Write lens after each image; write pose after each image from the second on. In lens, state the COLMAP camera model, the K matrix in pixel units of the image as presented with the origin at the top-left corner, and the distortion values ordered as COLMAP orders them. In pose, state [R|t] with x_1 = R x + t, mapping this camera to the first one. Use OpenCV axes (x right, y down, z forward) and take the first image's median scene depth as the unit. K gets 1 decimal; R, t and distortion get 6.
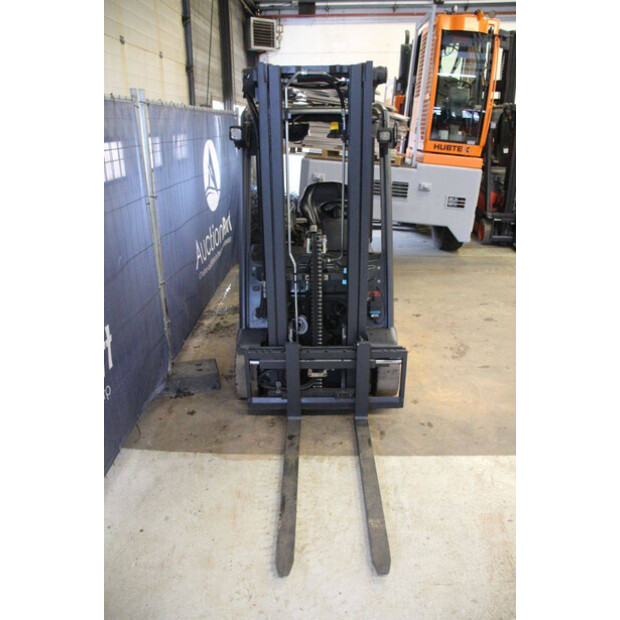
lens RADIAL K [[509.3, 0, 310.6], [0, 509.3, 314.7], [0, 0, 1]] dist [-0.166762, 0.147421]
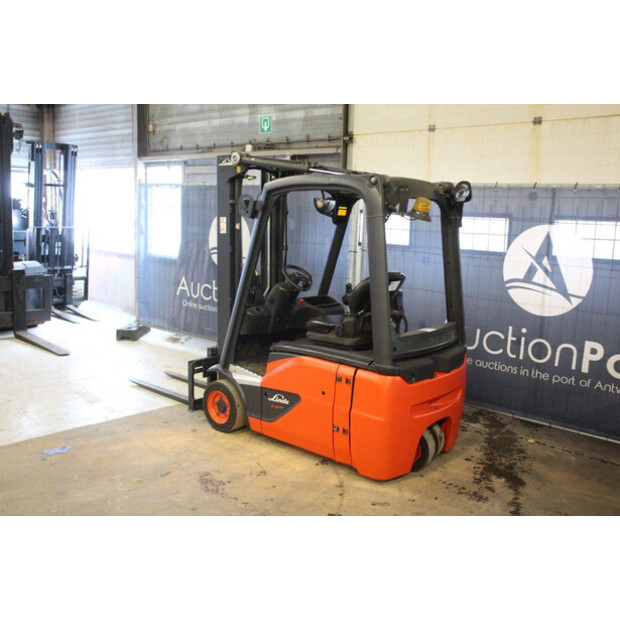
lens RADIAL K [[632.4, 0, 312.3], [0, 632.4, 304.8], [0, 0, 1]] dist [-0.048069, 0.000000]
pose [[-0.647167, 0.103224, -0.755327, 1.164662], [-0.296498, 0.878703, 0.374126, -0.740245], [0.702327, 0.466075, -0.538062, 1.967628]]
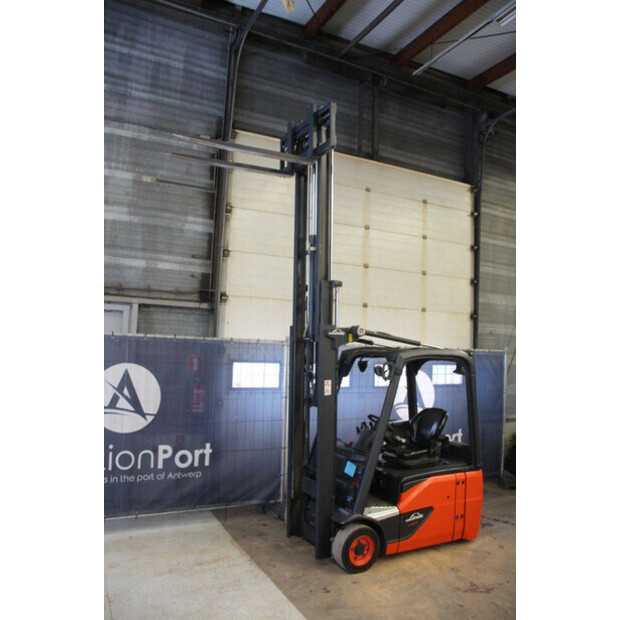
lens RADIAL K [[509.3, 0, 310.7], [0, 509.3, 310.0], [0, 0, 1]] dist [-0.166762, 0.147421]
pose [[0.488396, -0.034961, -0.871922, 1.292503], [-0.351092, 0.906882, -0.233022, -0.114935], [0.798877, 0.419931, 0.430643, 0.158032]]
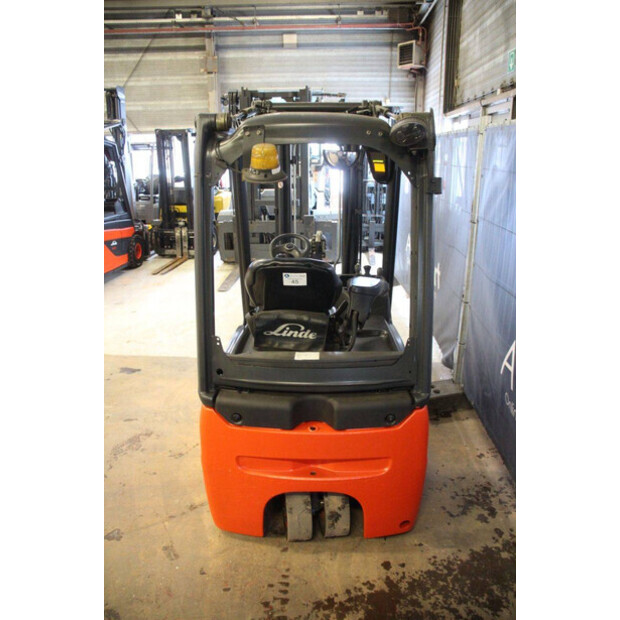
lens RADIAL K [[509.3, 0, 311.3], [0, 509.3, 308.4], [0, 0, 1]] dist [-0.166762, 0.147421]
pose [[-0.999784, 0.010505, 0.017922, 0.004662], [0.019300, 0.788872, 0.614254, -0.736564], [-0.007685, 0.614467, -0.788905, 1.945694]]
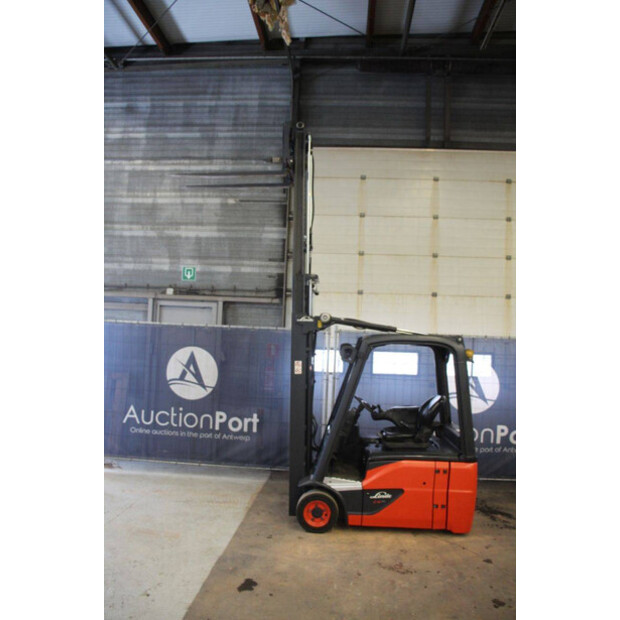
lens RADIAL K [[509.3, 0, 308.2], [0, 509.3, 309.2], [0, 0, 1]] dist [-0.166762, 0.147421]
pose [[-0.044640, -0.040355, -0.998188, 1.698777], [-0.392823, 0.919405, -0.019603, -0.410294], [0.918530, 0.391236, -0.056894, 0.925713]]
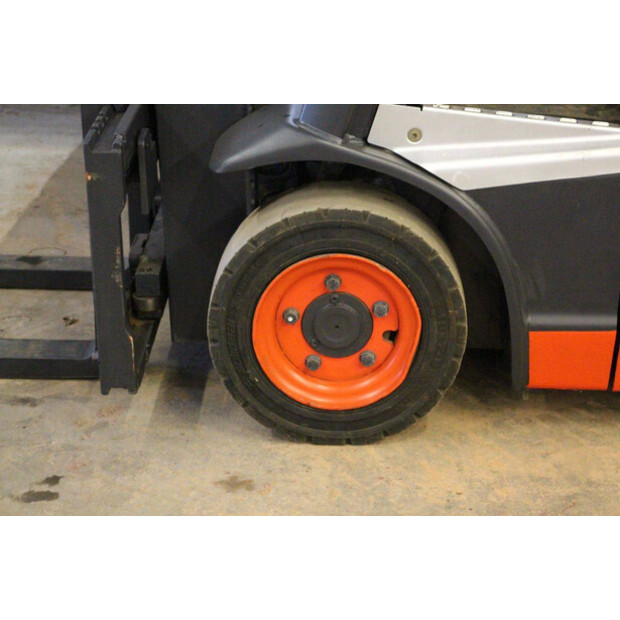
lens RADIAL K [[1422.0, 0, 311.0], [0, 1422.0, 308.1], [0, 0, 1]] dist [0.350575, 0.000000]
pose [[-0.010024, 0.387365, -0.921872, 0.817799], [-0.363448, 0.857454, 0.364249, -0.143348], [0.931560, 0.338704, 0.132193, 0.998109]]
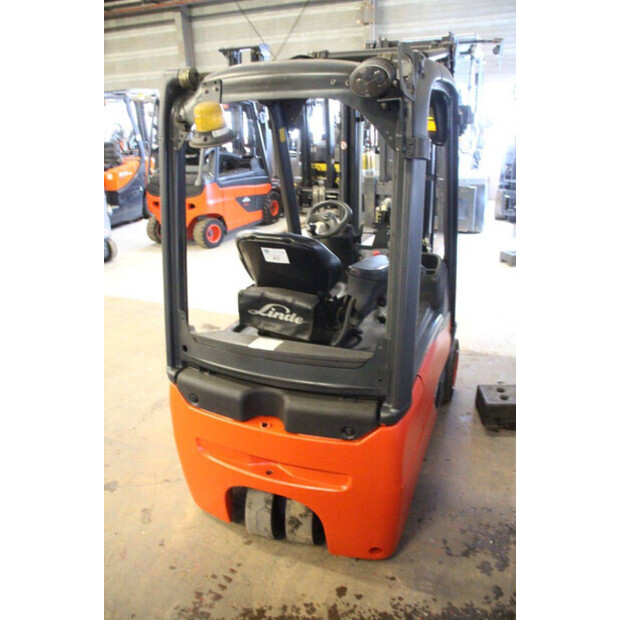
lens RADIAL K [[509.3, 0, 310.9], [0, 509.3, 308.3], [0, 0, 1]] dist [-0.166762, 0.147421]
pose [[-0.928698, -0.098486, 0.357519, -0.235695], [0.167935, 0.747873, 0.642249, -0.678776], [-0.330631, 0.656496, -0.678009, 1.812132]]
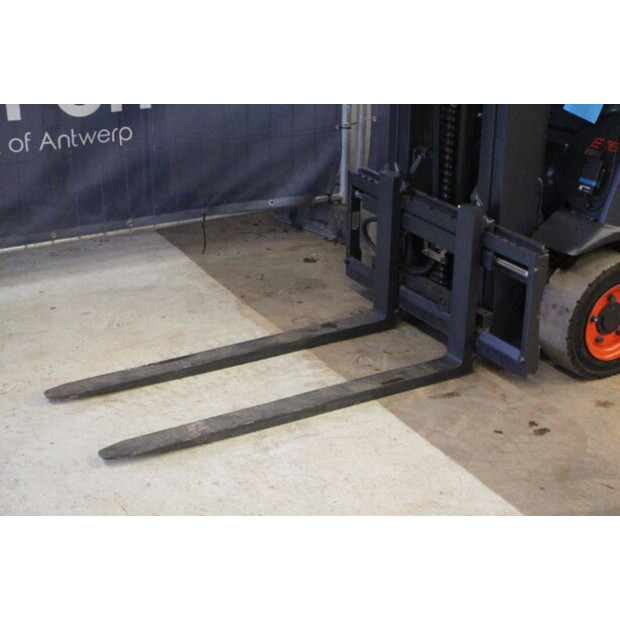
lens RADIAL K [[1157.7, 0, 318.8], [0, 1157.7, 311.5], [0, 0, 1]] dist [0.225792, 0.000000]
pose [[0.532330, 0.348821, -0.771329, 0.920253], [-0.325508, 0.925450, 0.193872, -0.024695], [0.781453, 0.147870, 0.606189, 0.171165]]
